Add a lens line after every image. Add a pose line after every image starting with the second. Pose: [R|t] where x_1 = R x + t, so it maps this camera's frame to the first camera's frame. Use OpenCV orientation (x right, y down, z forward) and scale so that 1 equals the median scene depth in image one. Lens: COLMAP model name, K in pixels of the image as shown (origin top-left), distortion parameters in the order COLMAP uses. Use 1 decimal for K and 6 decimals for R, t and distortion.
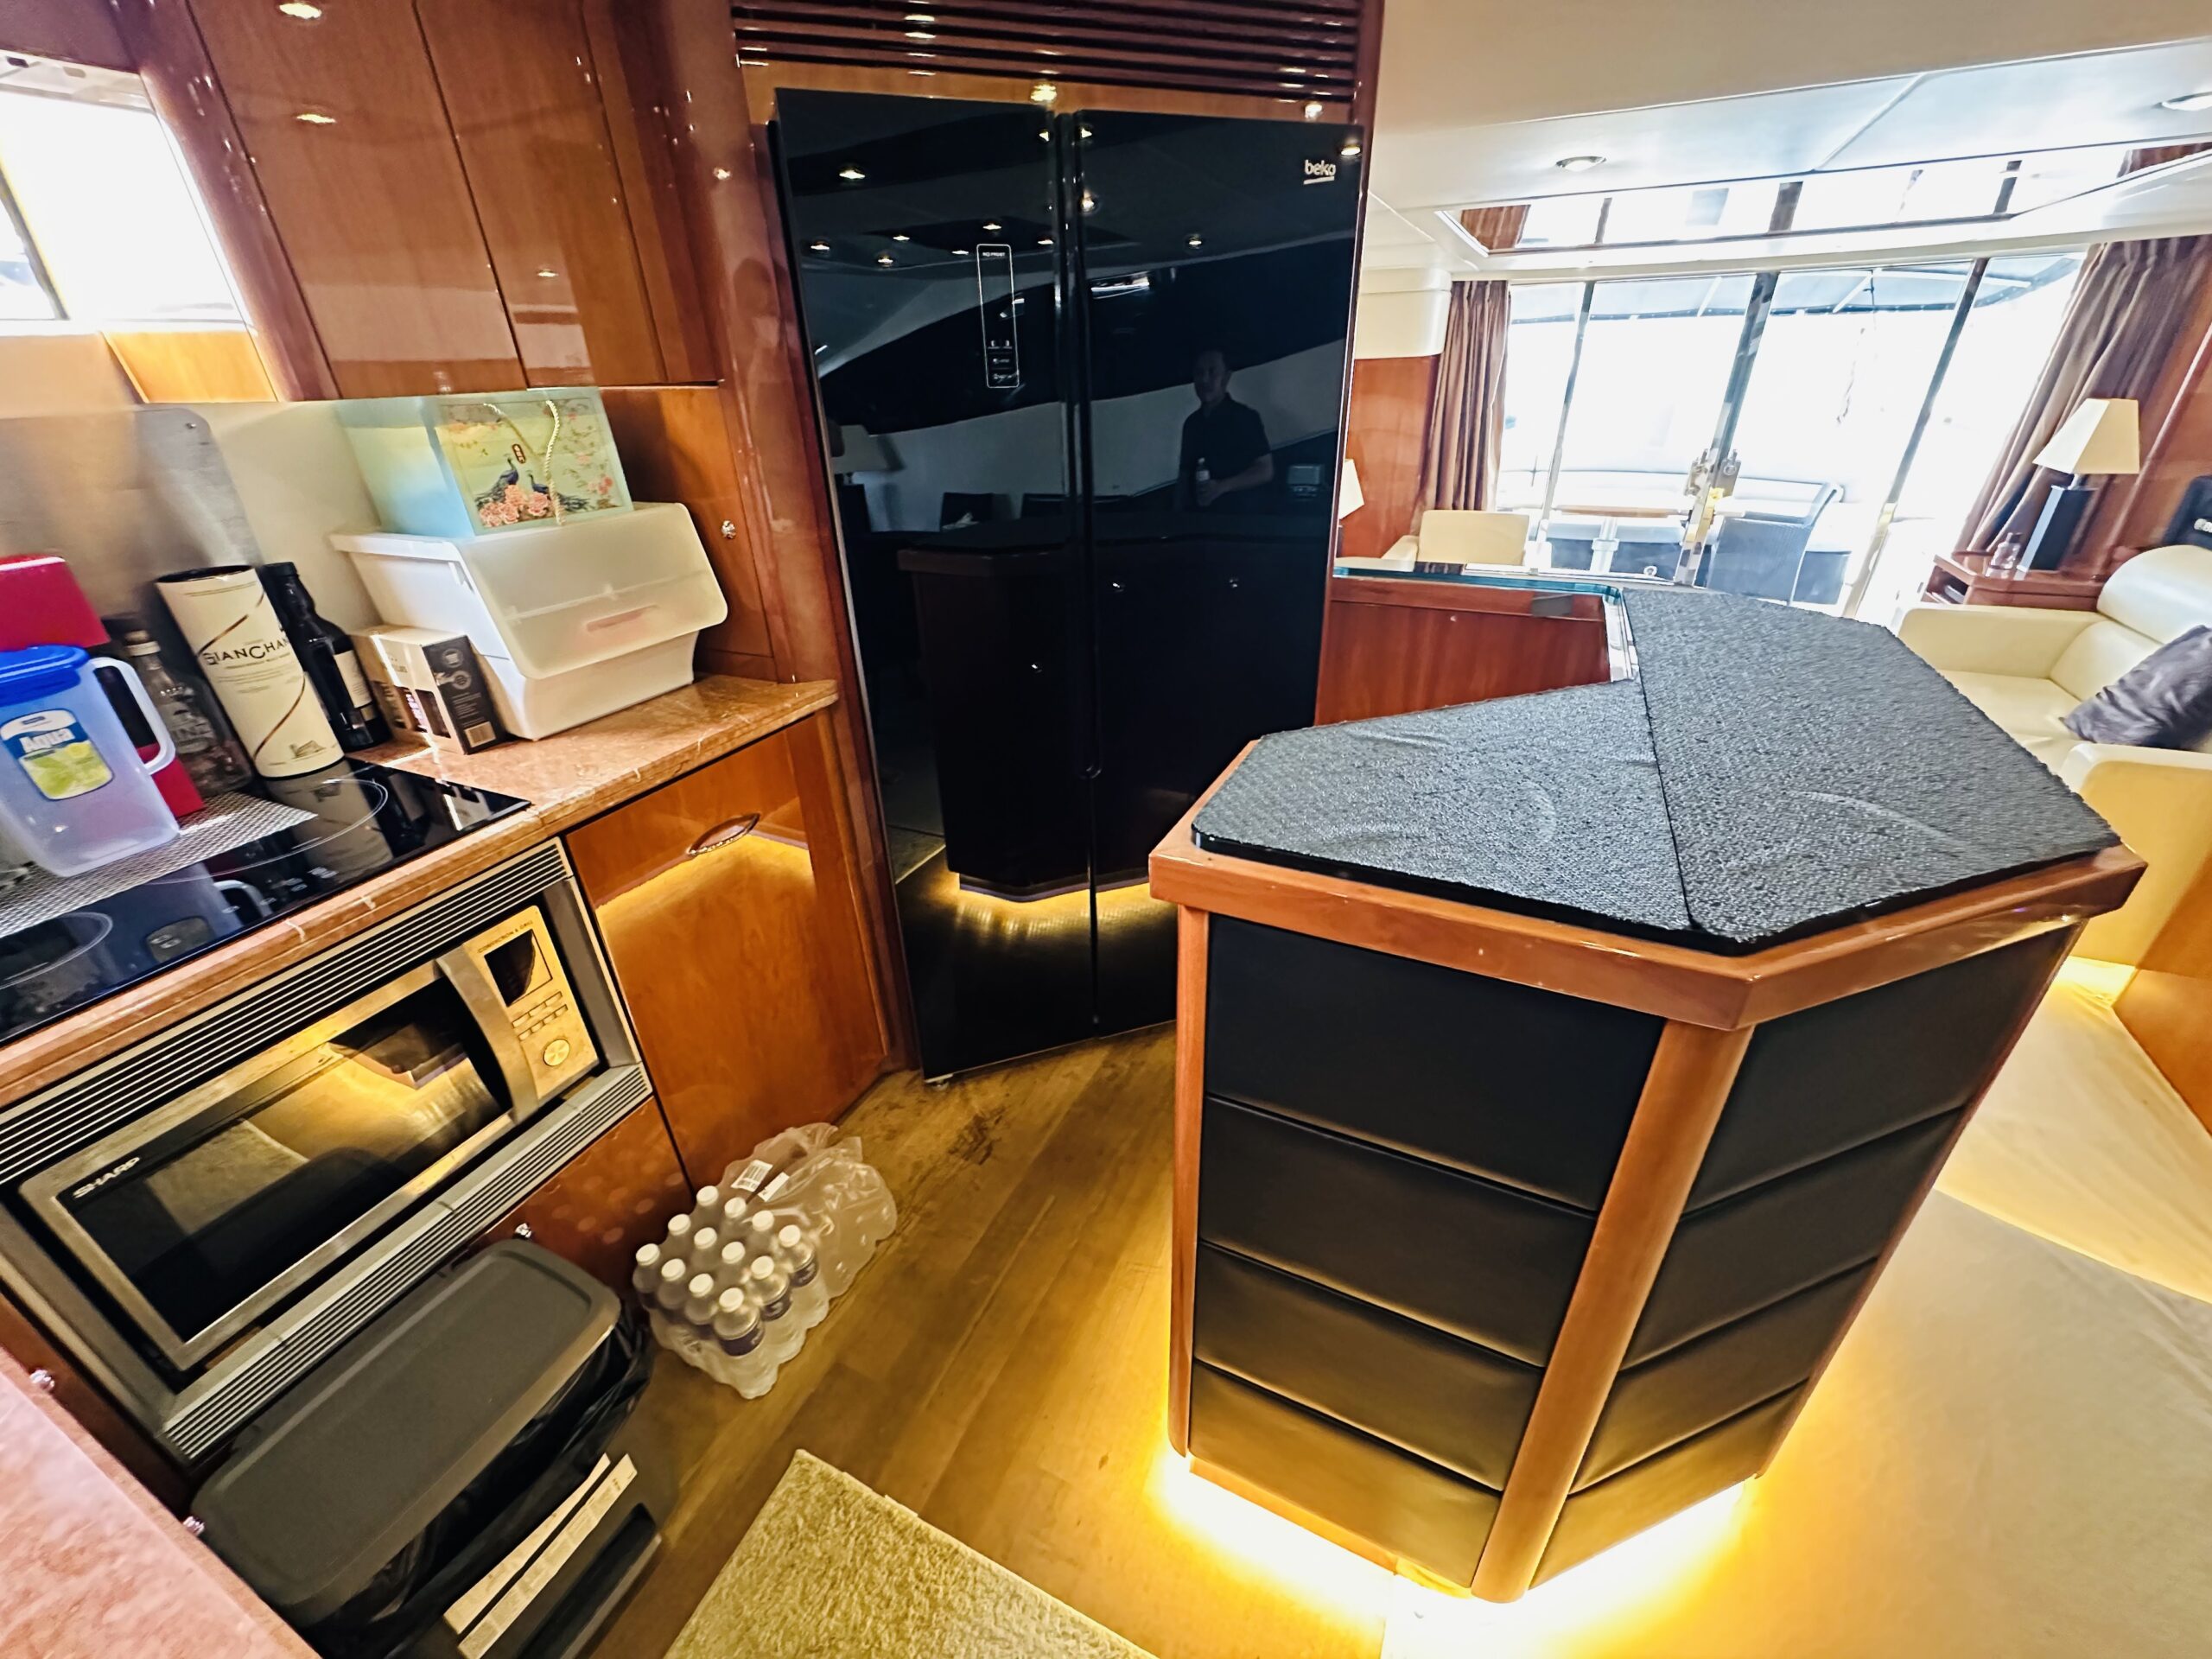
lens RADIAL K [[893.0, 0, 1106.0], [0, 893.0, 829.5], [0, 0, 1]] dist [-0.002781, -0.000167]
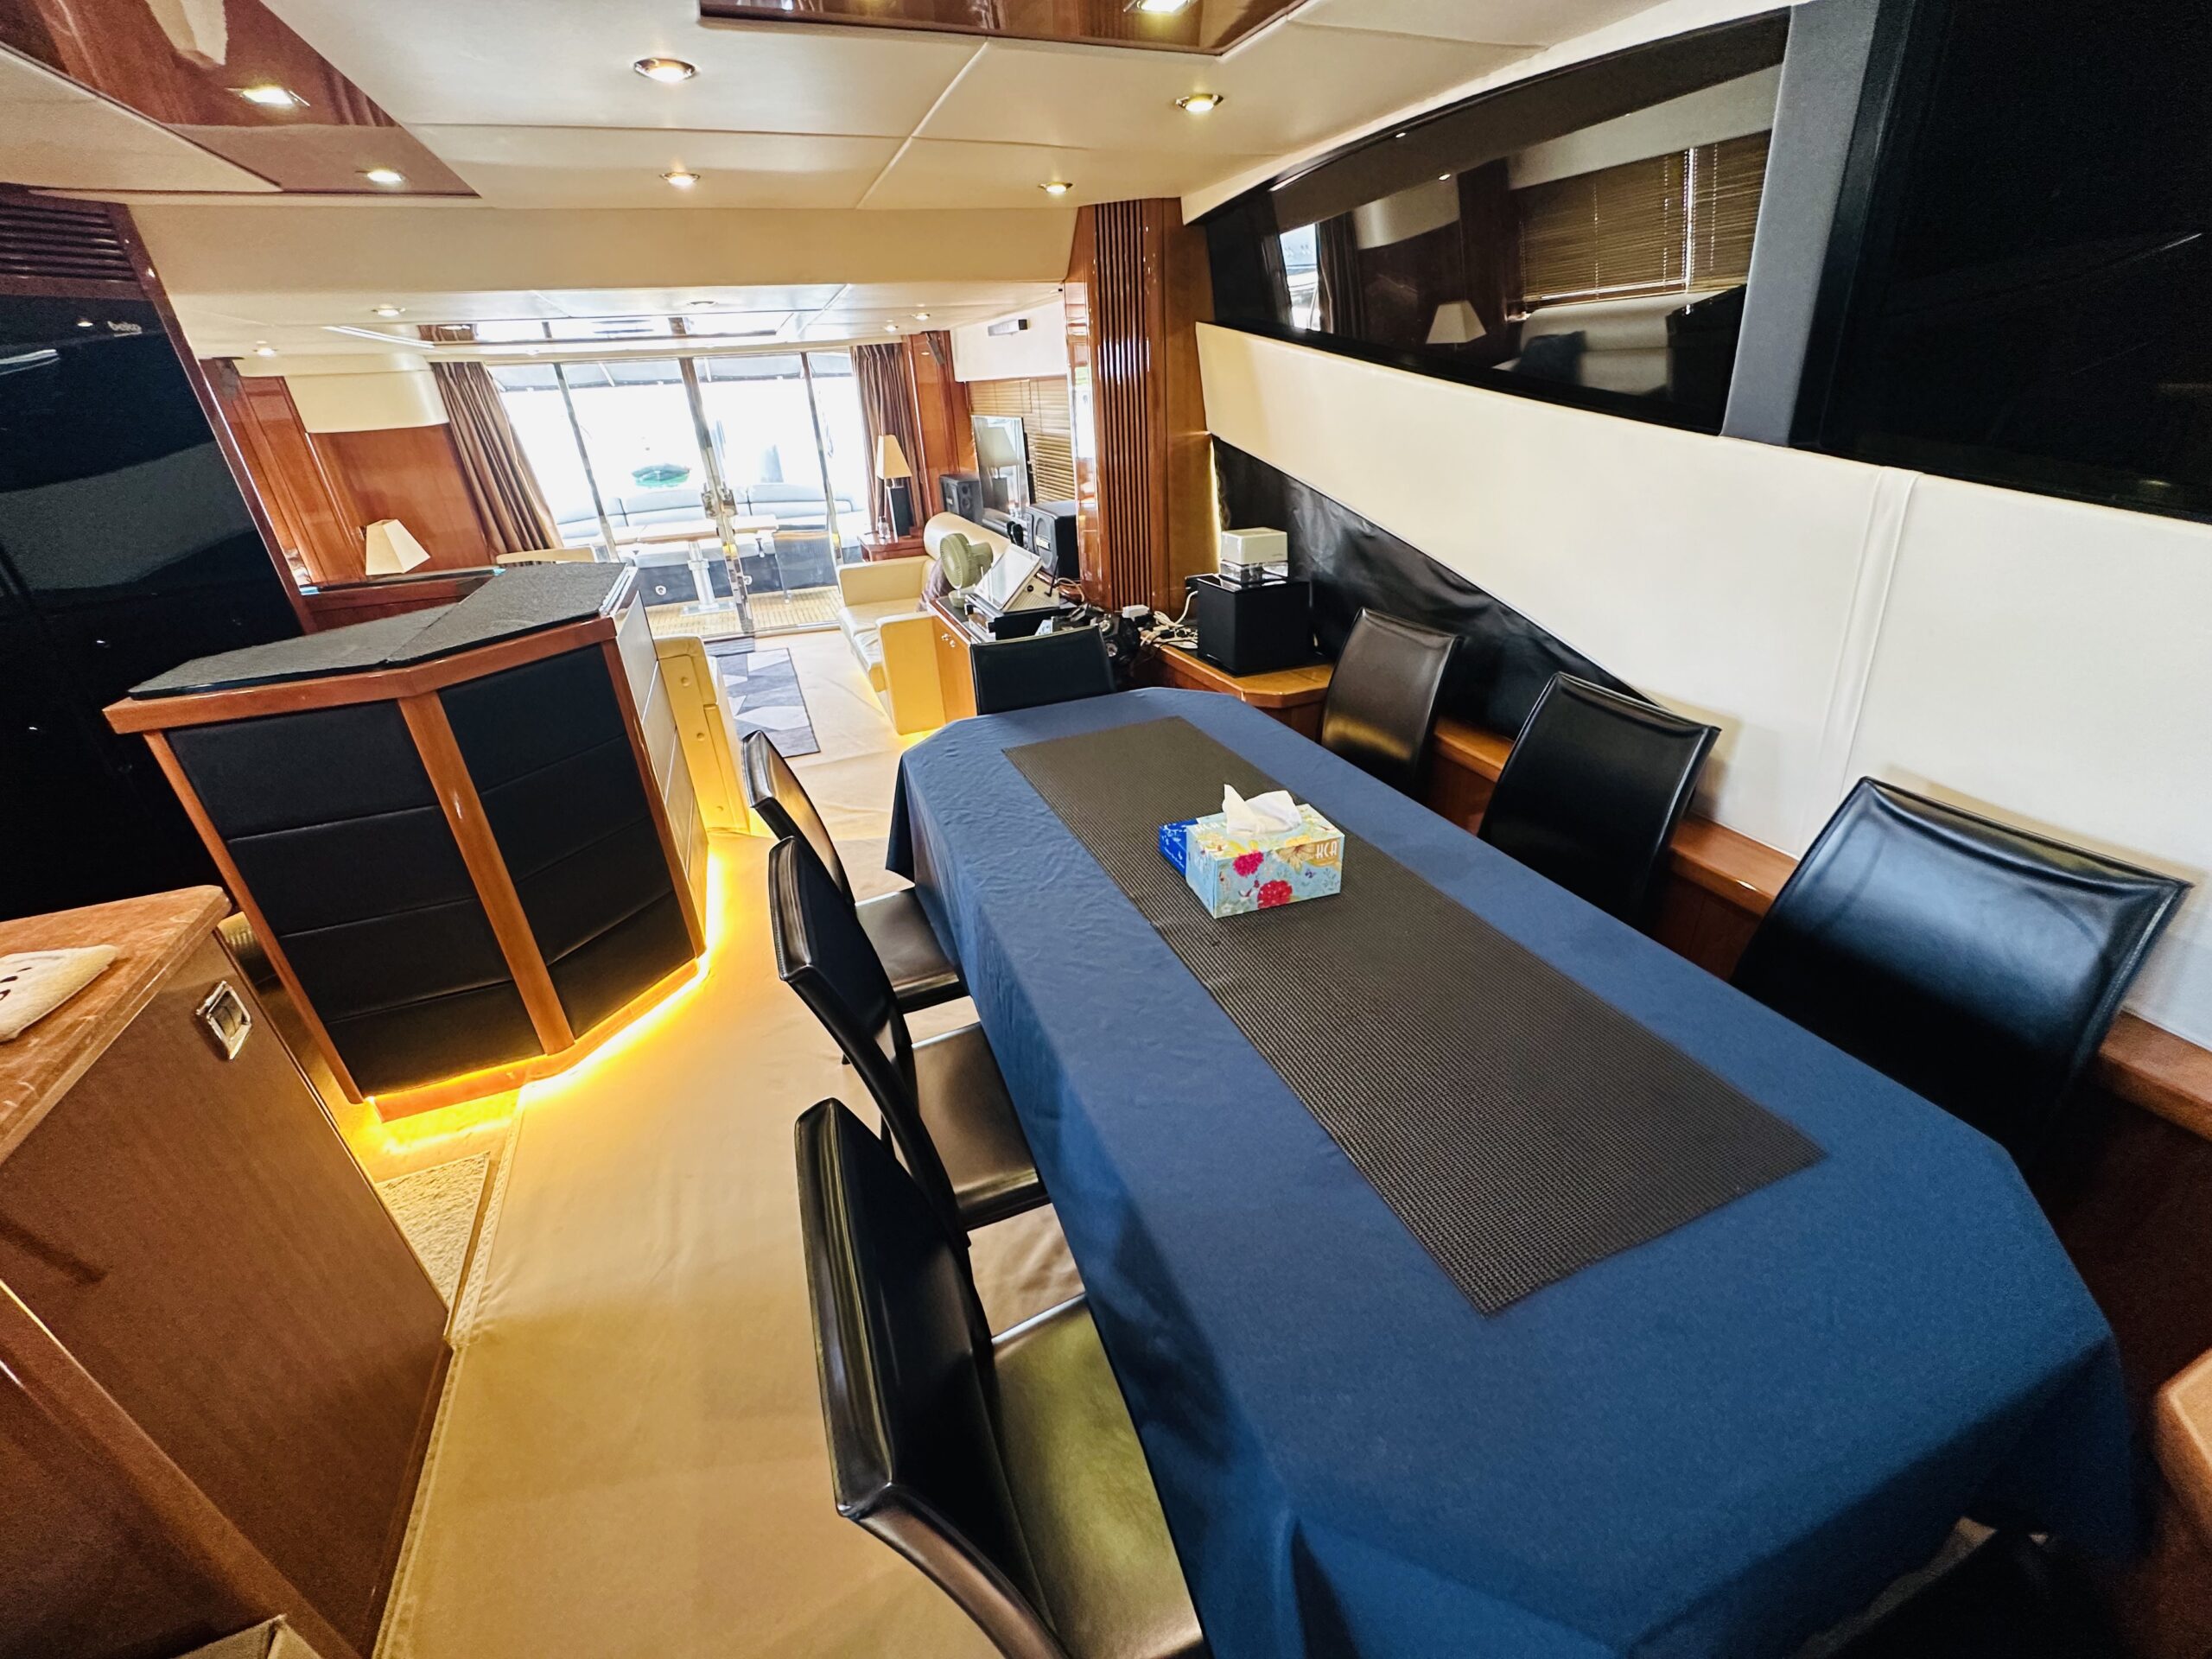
lens RADIAL K [[893.0, 0, 1106.0], [0, 893.0, 829.5], [0, 0, 1]] dist [-0.002781, -0.000167]
pose [[0.681799, -0.334639, 0.650513, 0.034052], [0.364869, 0.926292, 0.094089, 0.158283], [-0.634051, 0.173202, 0.753645, -0.322437]]
